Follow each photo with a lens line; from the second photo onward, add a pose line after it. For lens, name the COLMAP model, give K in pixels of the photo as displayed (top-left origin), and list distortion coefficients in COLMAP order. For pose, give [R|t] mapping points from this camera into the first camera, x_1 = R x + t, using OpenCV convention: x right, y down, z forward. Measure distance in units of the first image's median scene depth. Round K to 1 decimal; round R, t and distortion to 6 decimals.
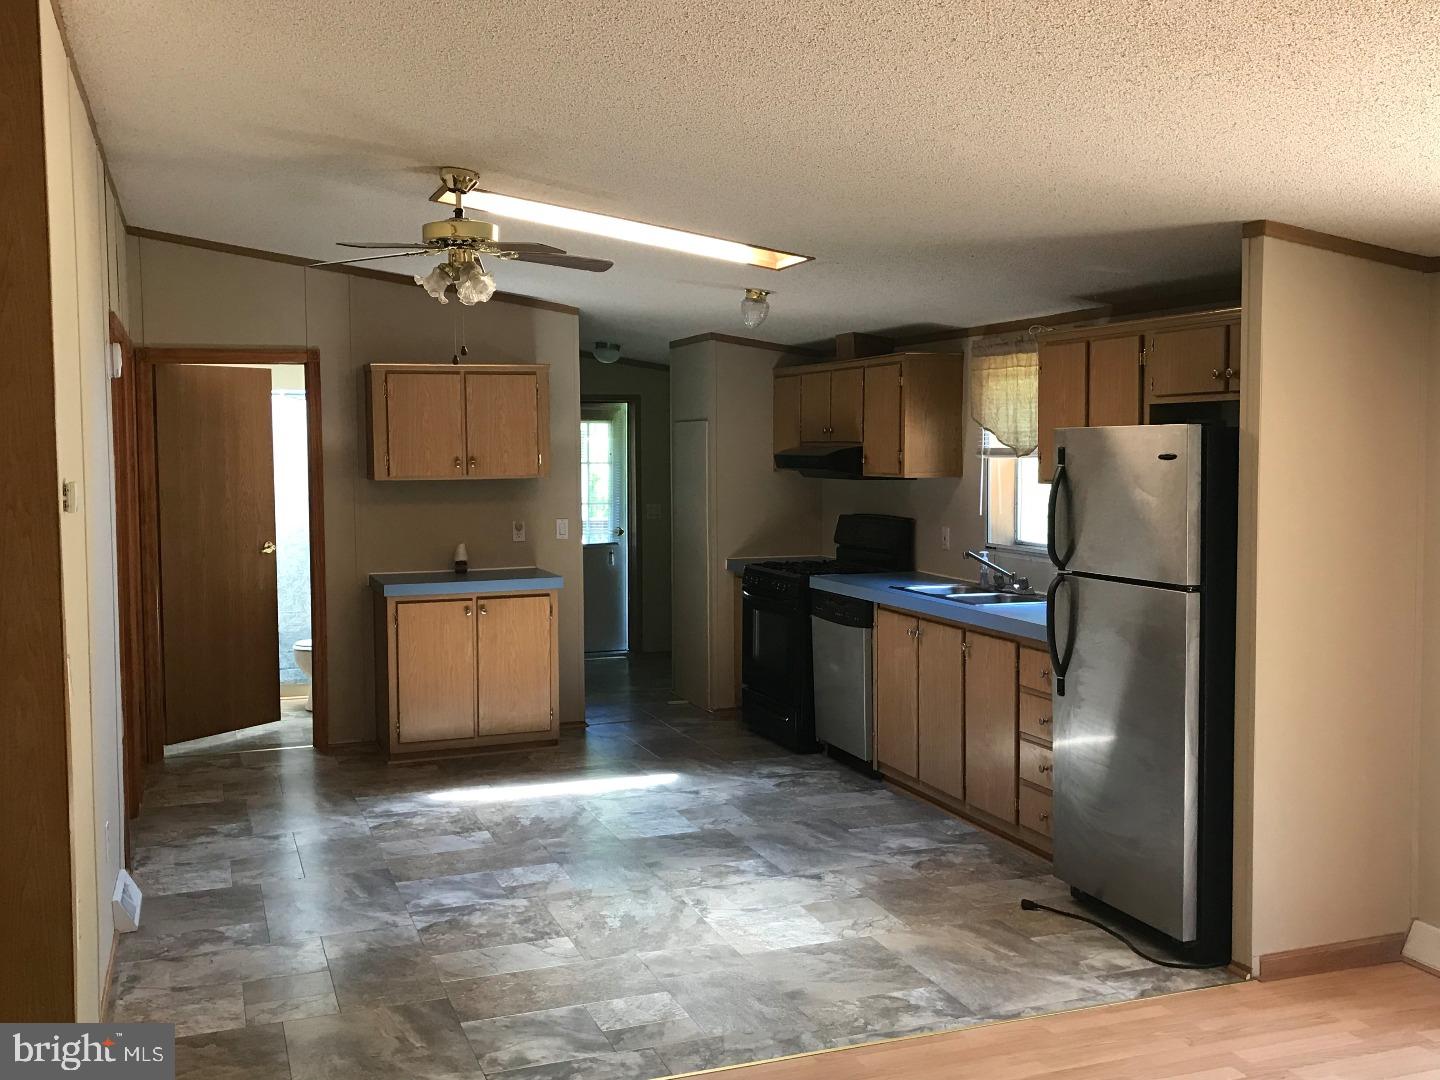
lens RADIAL K [[1449.8, 0, 723.1], [0, 1449.8, 535.0], [0, 0, 1]] dist [0.008393, 0.000000]
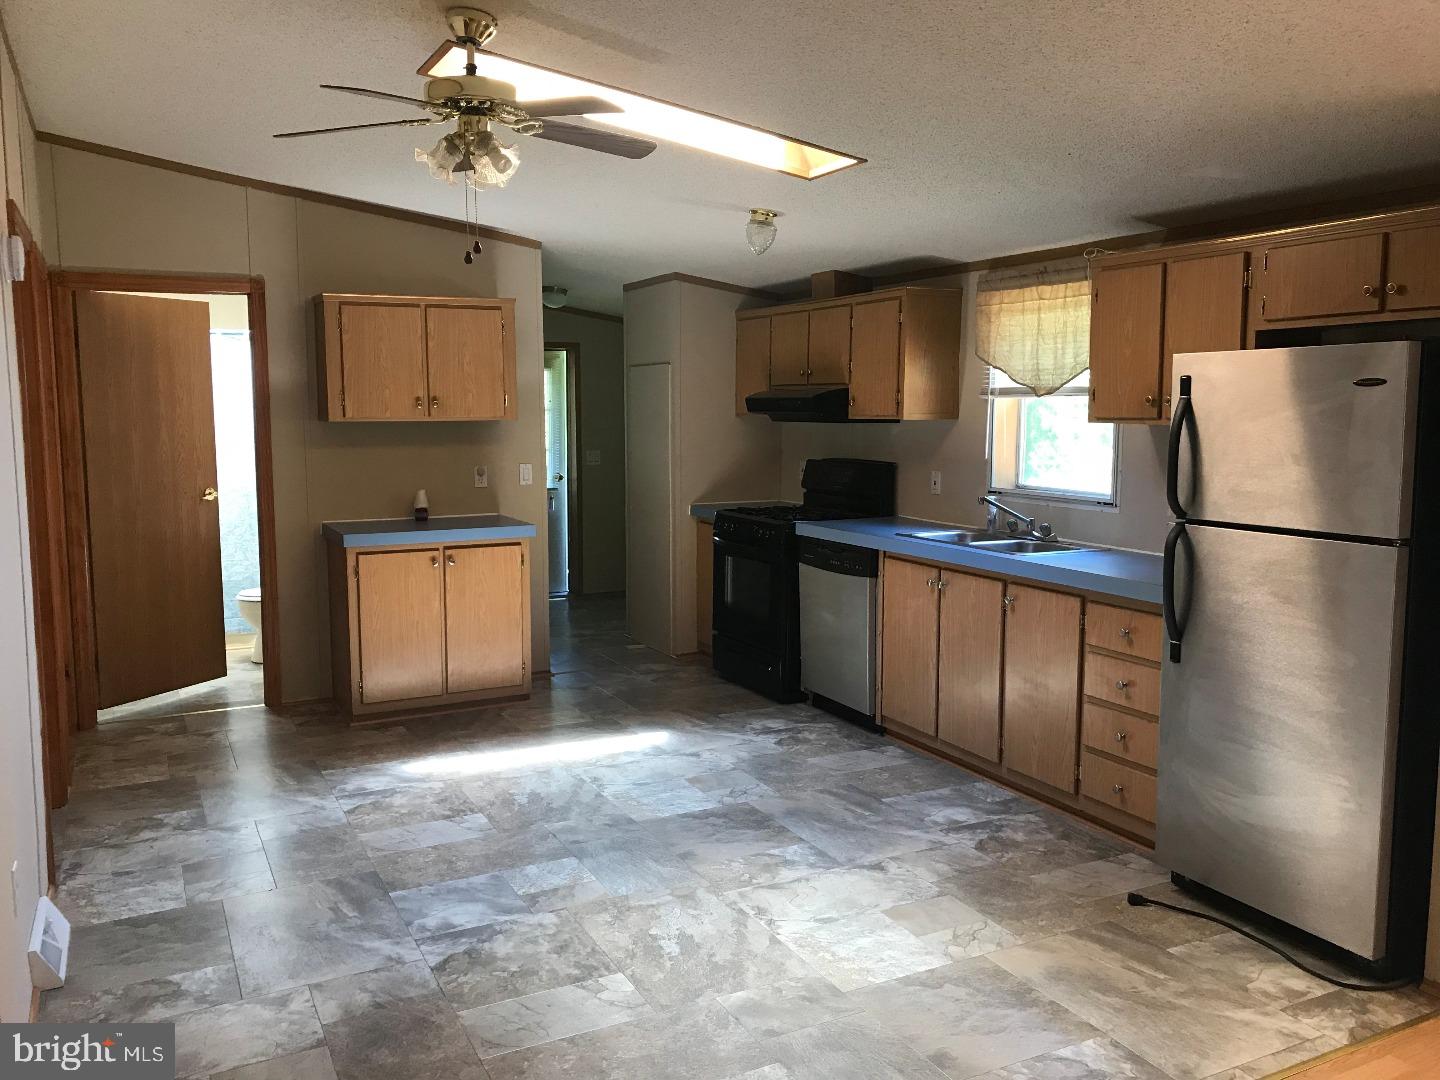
lens RADIAL K [[1194.7, 0, 726.2], [0, 1194.7, 538.6], [0, 0, 1]] dist [-0.015457, 0.040960]
pose [[0.993162, -0.007601, 0.116499, -0.087861], [0.001906, 0.998801, 0.048915, 0.000346], [-0.116731, -0.048358, 0.991986, 0.238489]]
